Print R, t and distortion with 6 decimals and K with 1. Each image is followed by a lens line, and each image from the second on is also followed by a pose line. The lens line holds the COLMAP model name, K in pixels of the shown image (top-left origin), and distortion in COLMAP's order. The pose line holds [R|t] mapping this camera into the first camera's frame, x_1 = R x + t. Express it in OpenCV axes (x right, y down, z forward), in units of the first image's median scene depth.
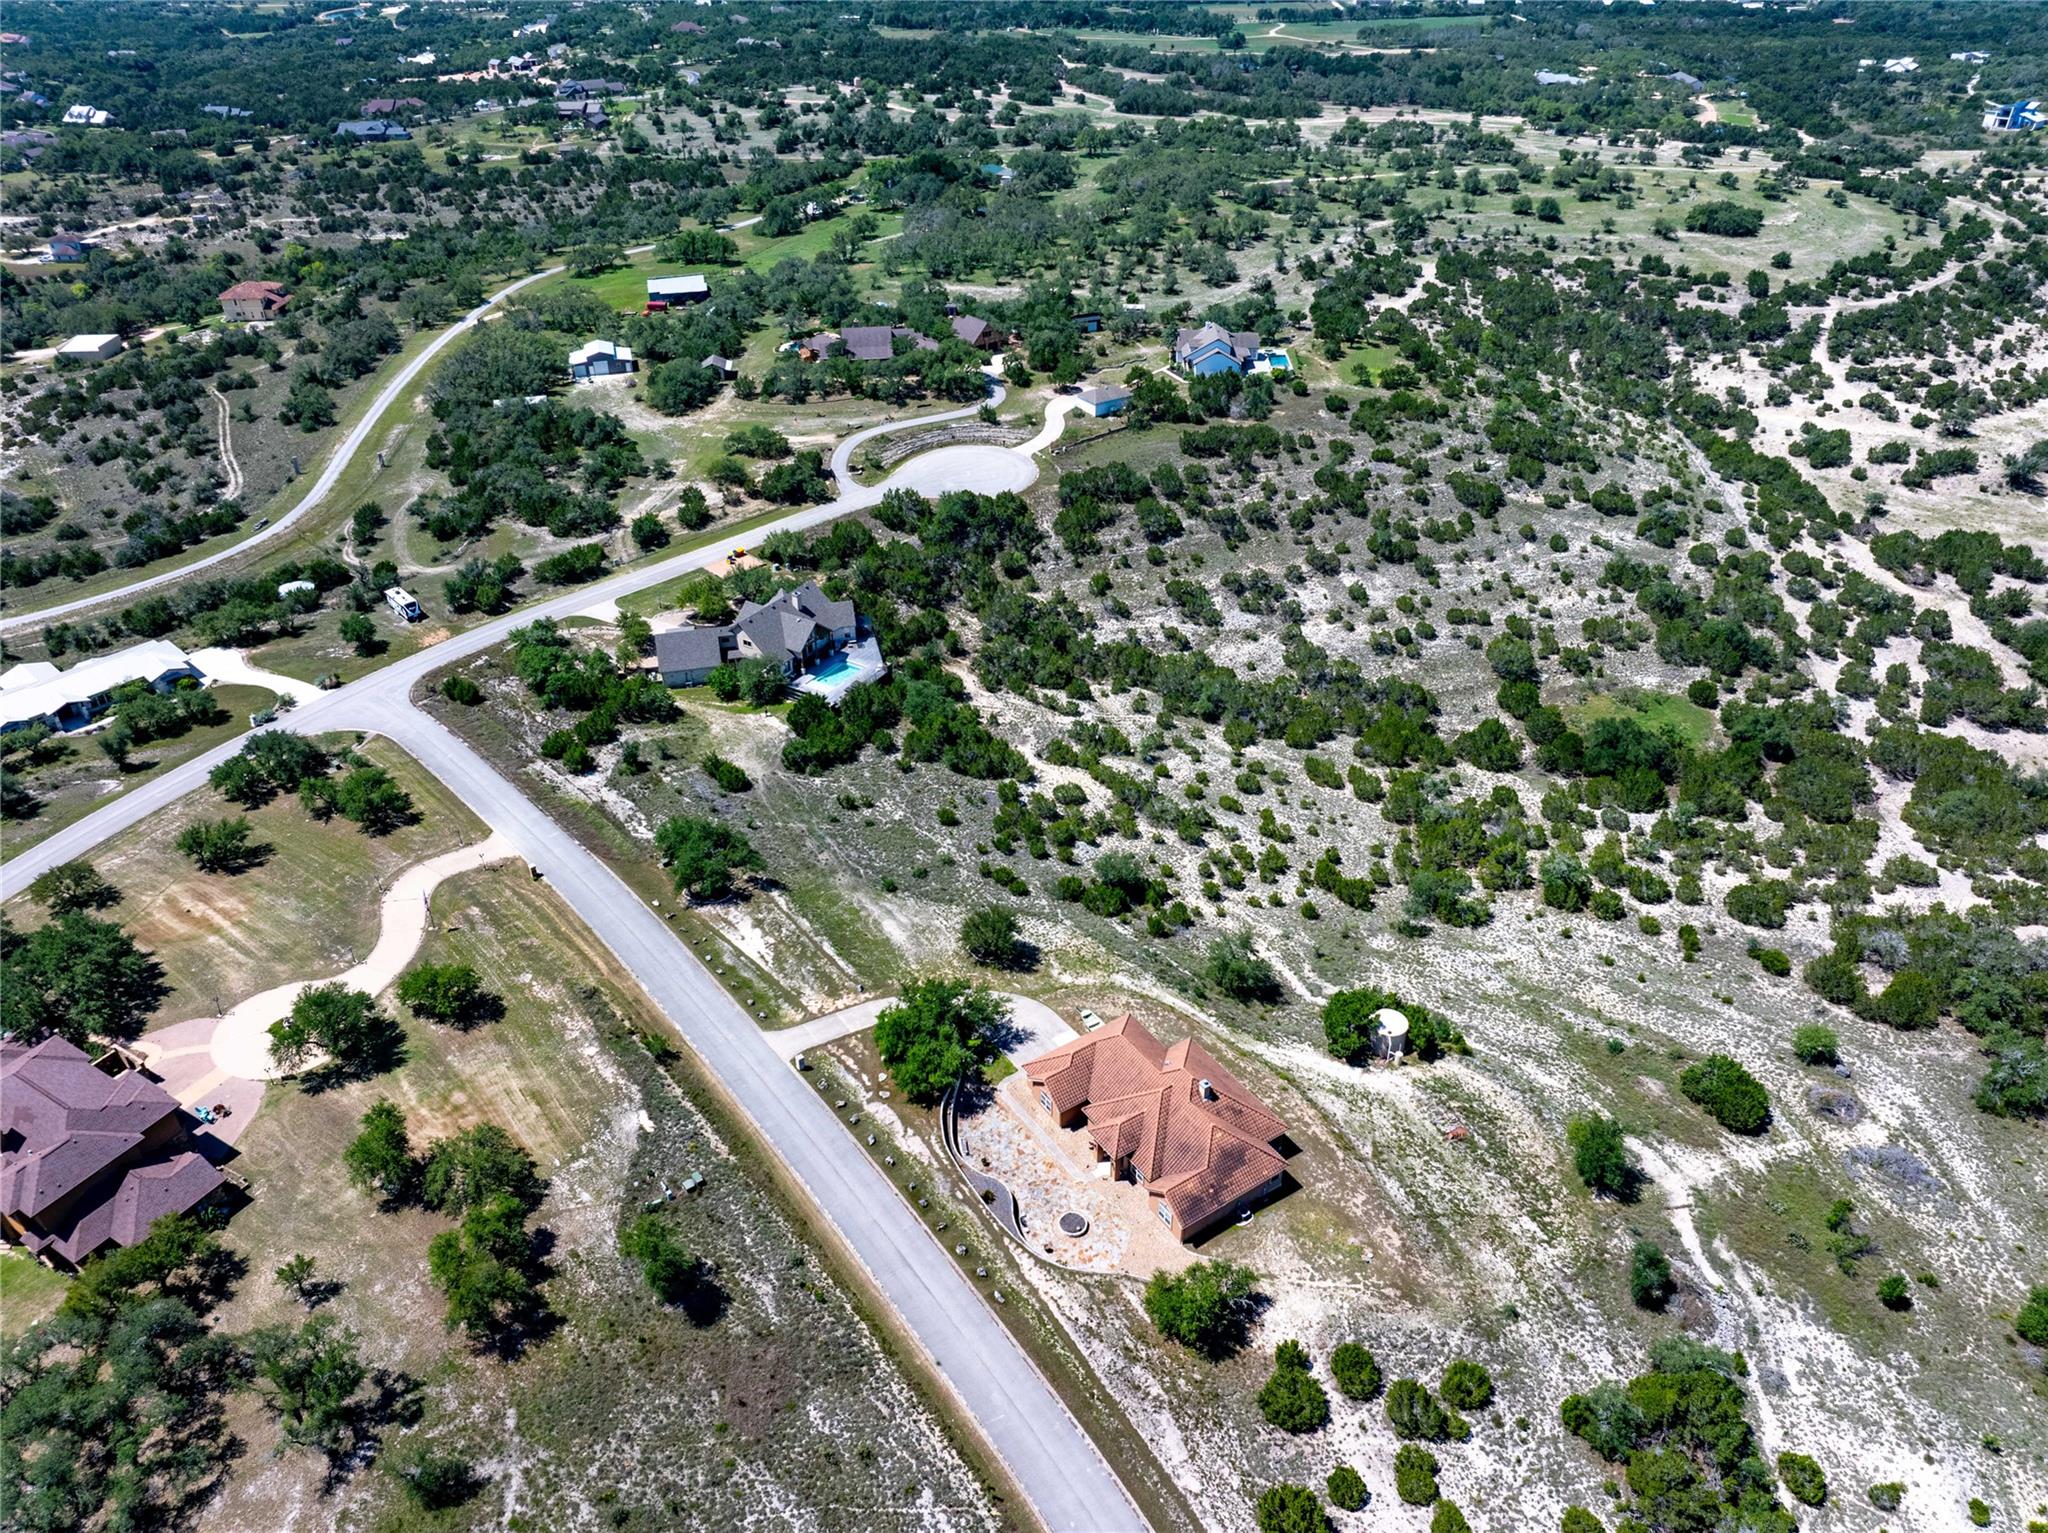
lens RADIAL K [[1445.1, 0, 1026.7], [0, 1445.1, 762.1], [0, 0, 1]] dist [-0.043890, 0.005942]
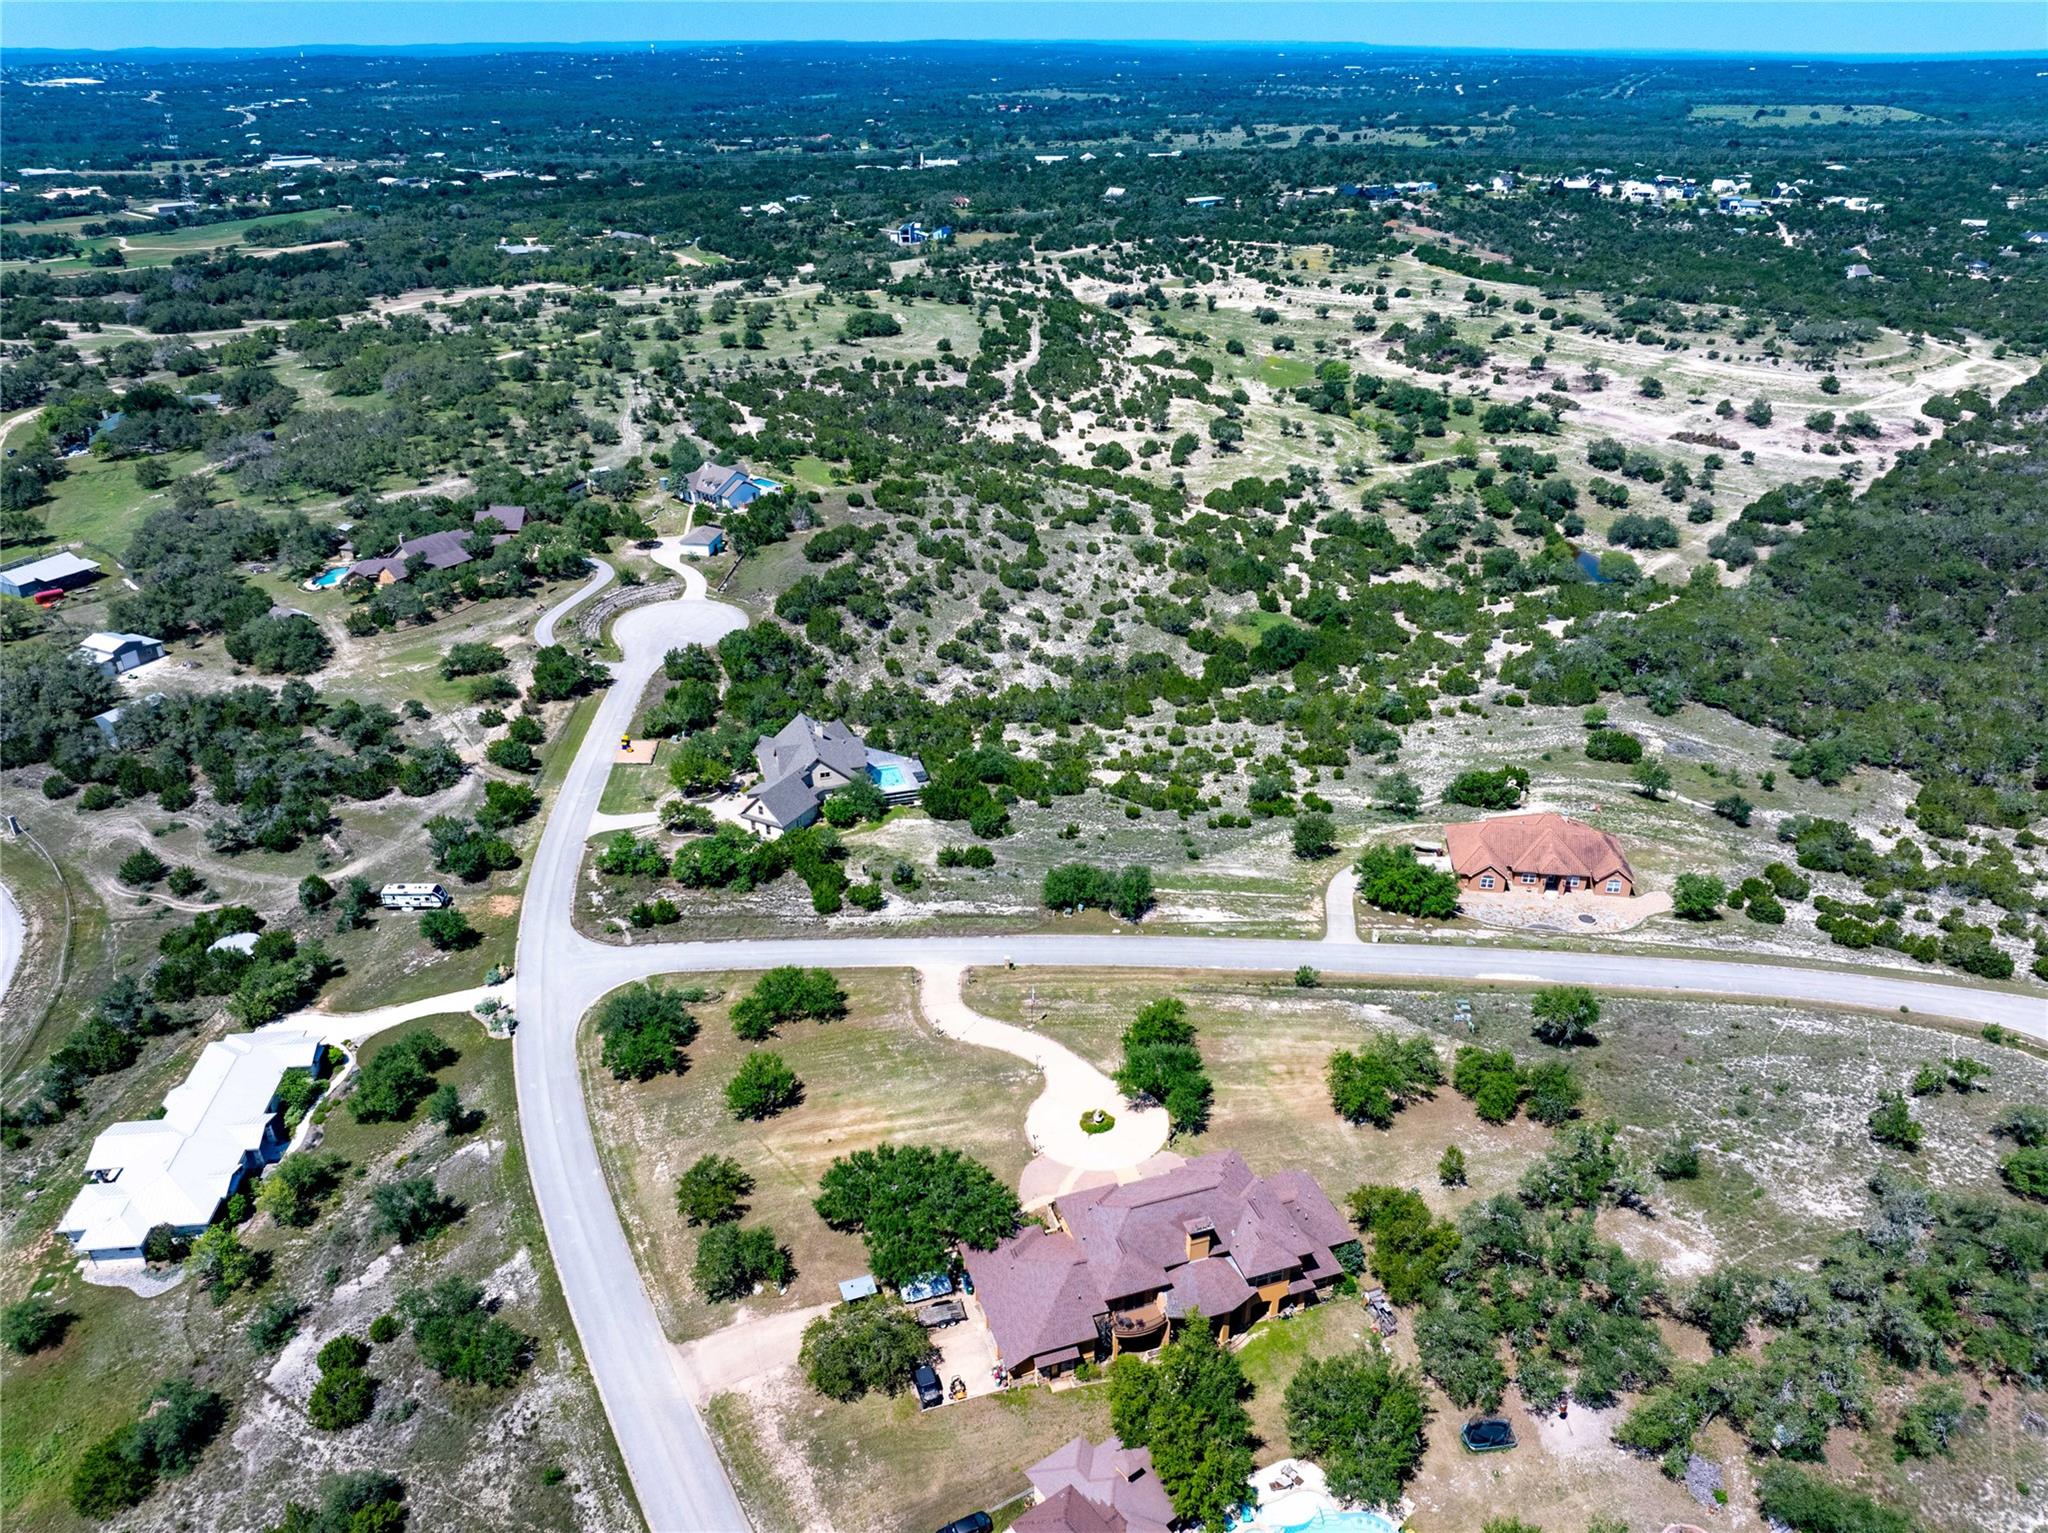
lens RADIAL K [[1445.1, 0, 1026.0], [0, 1445.1, 760.9], [0, 0, 1]] dist [-0.043890, 0.005942]
pose [[0.663332, -0.332404, 0.670446, -0.796284], [0.404587, 0.912999, 0.052367, -0.087656], [-0.629523, 0.236517, 0.740108, 0.136118]]
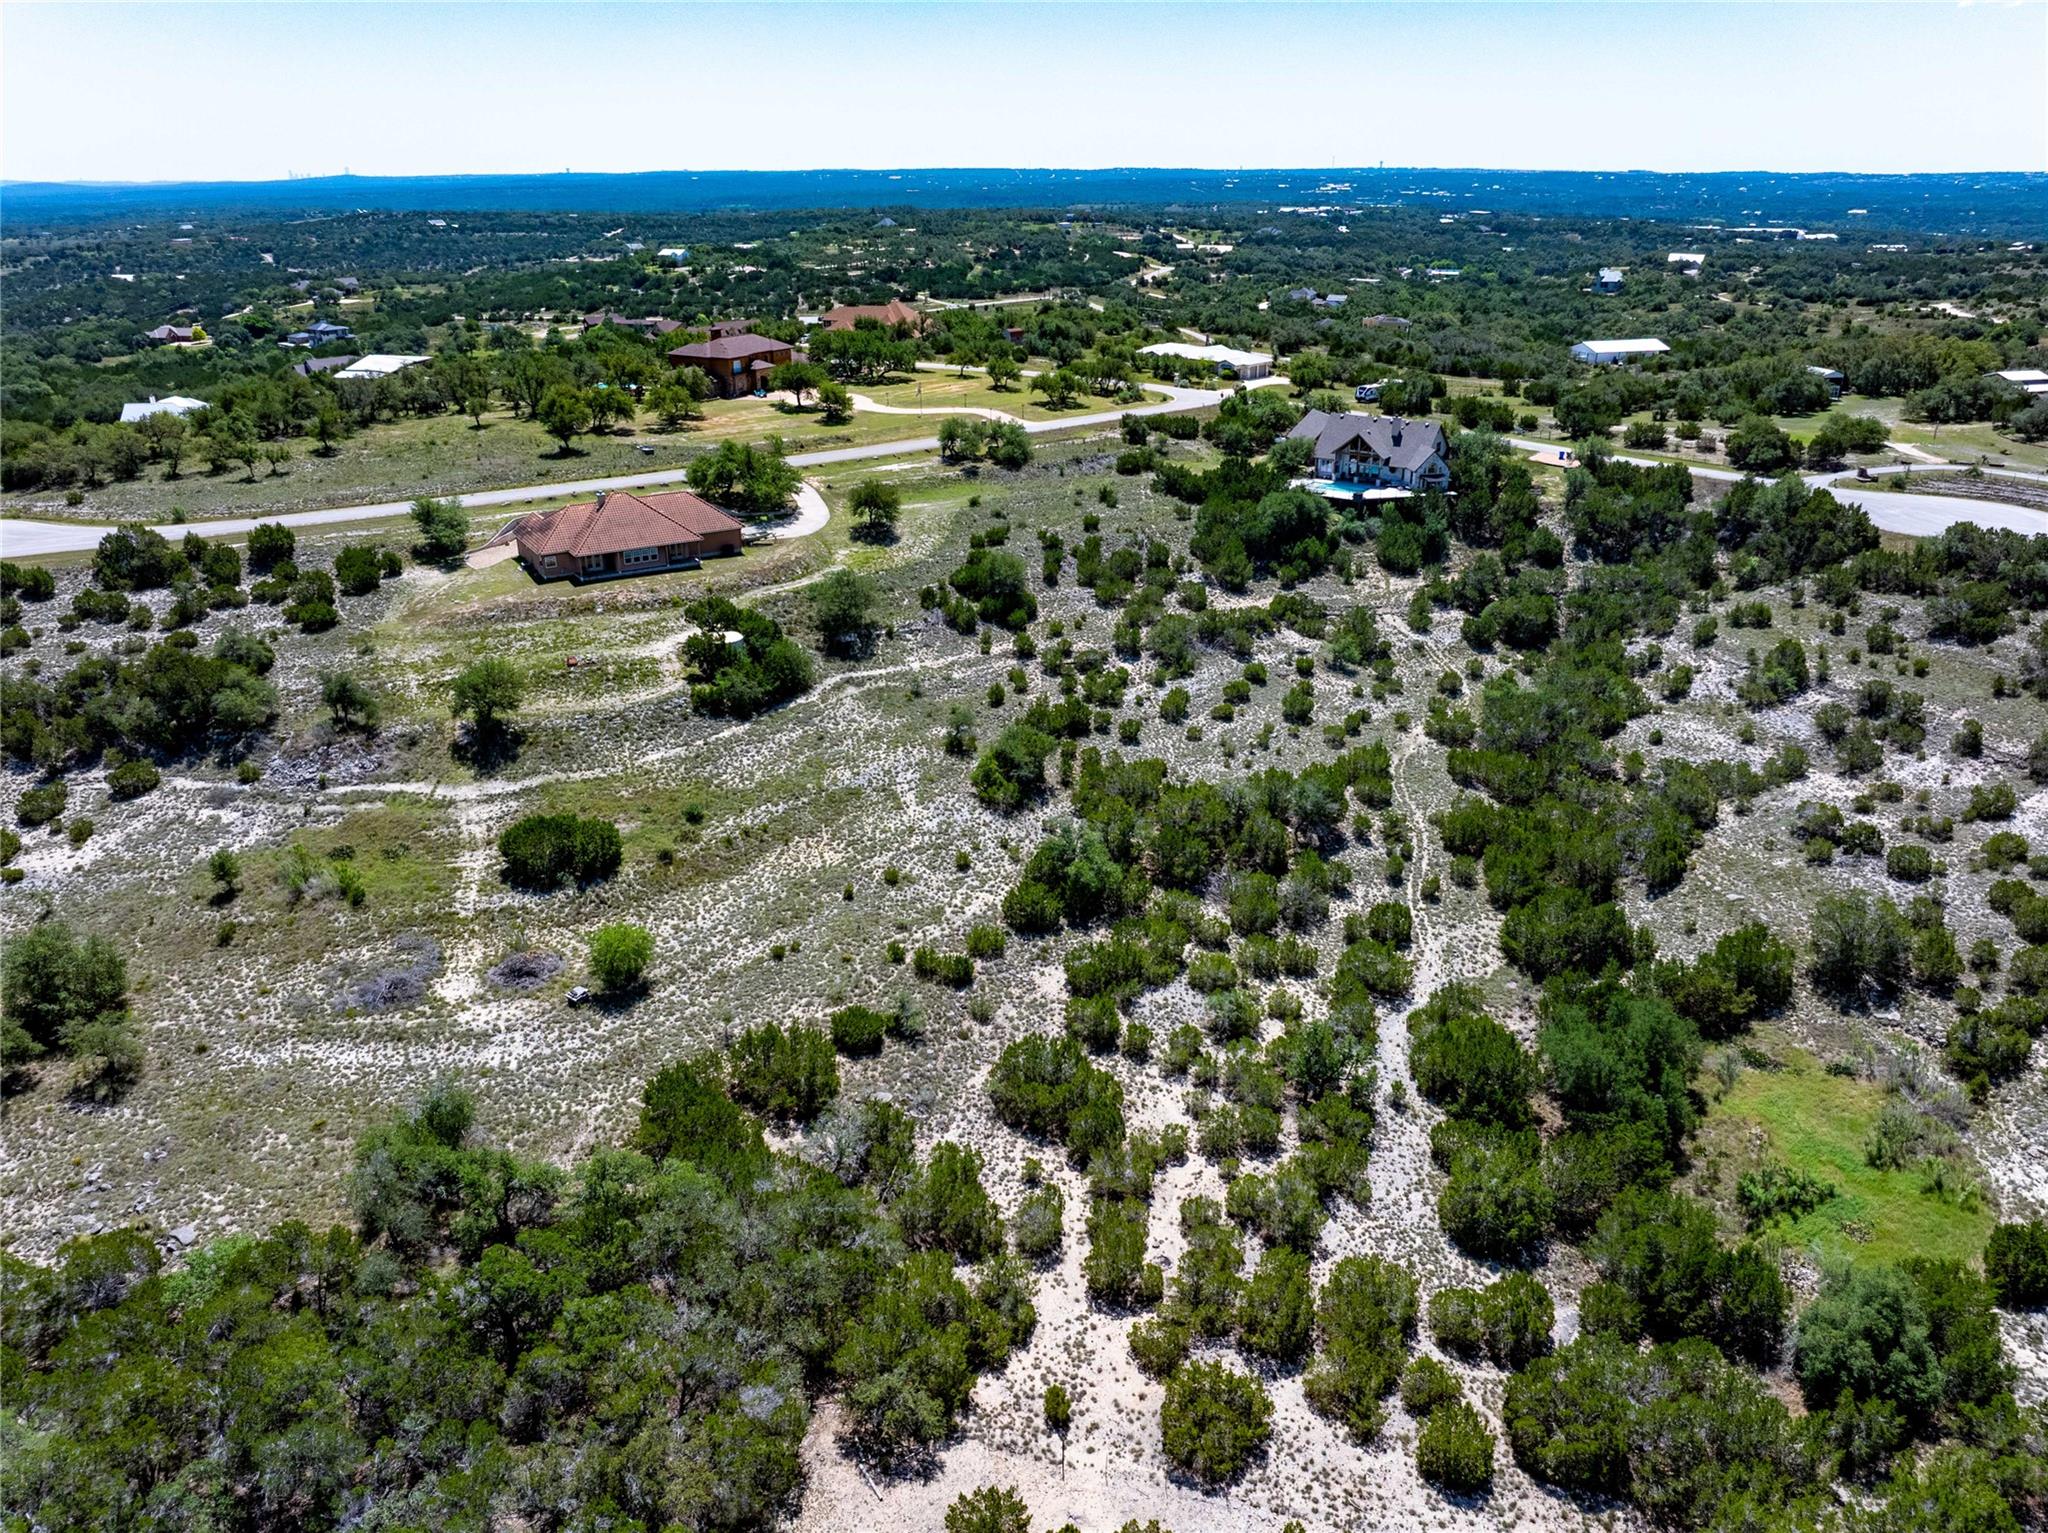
lens RADIAL K [[1445.1, 0, 1020.2], [0, 1445.1, 758.1], [0, 0, 1]] dist [-0.043890, 0.005942]
pose [[-0.040300, 0.389335, -0.920214, 0.839242], [-0.542597, 0.764812, 0.347348, -0.142857], [0.839026, 0.513304, 0.180431, 0.753342]]
